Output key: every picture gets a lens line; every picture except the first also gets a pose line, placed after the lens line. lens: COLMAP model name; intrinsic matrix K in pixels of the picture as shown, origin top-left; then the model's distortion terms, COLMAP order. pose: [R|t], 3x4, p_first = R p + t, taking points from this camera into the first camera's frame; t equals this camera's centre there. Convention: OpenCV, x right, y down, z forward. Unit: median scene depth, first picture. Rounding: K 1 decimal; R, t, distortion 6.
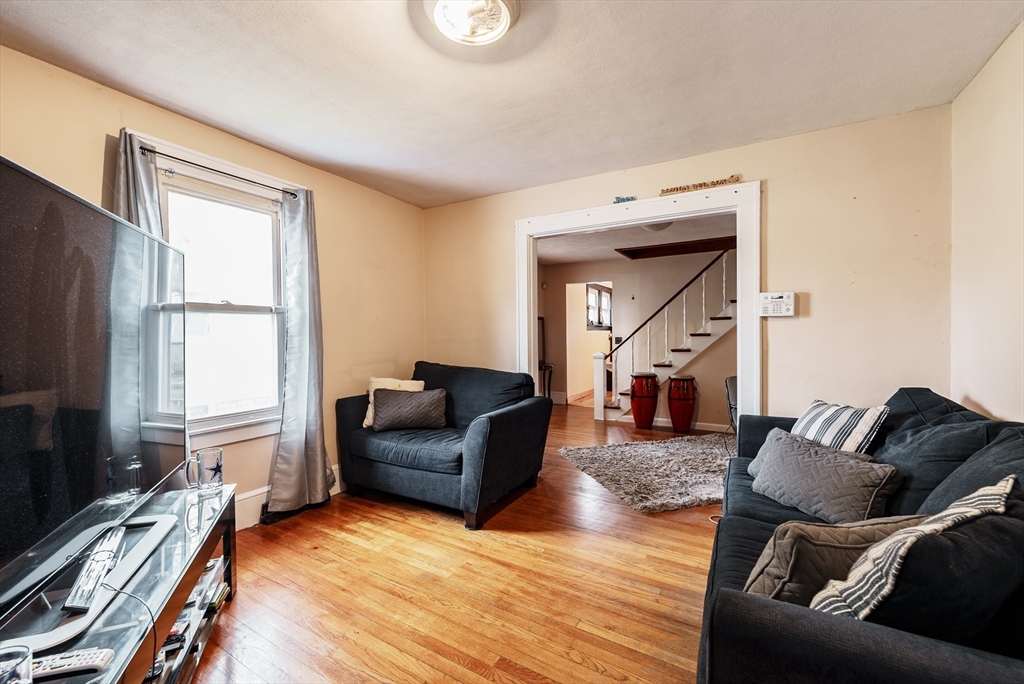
lens RADIAL K [[423.4, 0, 511.1], [0, 423.4, 341.0], [0, 0, 1]] dist [-0.001681, -0.000437]
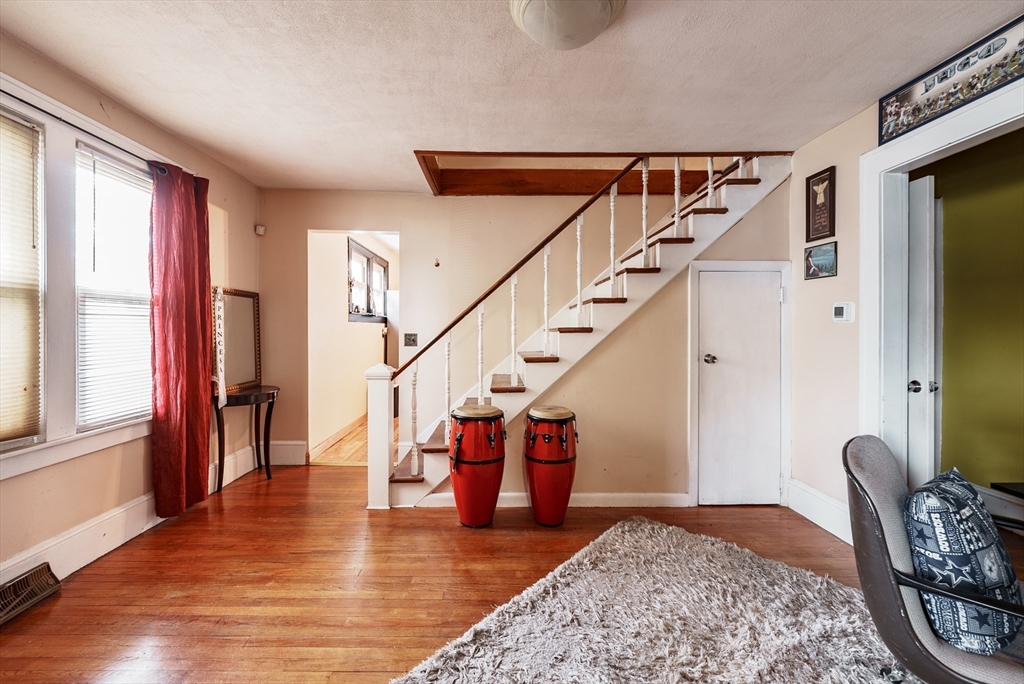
lens RADIAL K [[423.4, 0, 509.8], [0, 423.4, 334.4], [0, 0, 1]] dist [-0.001681, -0.000437]
pose [[0.851045, 0.004124, 0.525076, 0.084924], [-0.000610, 0.999976, -0.006866, -0.005028], [-0.525092, 0.005523, 0.851028, 0.527110]]
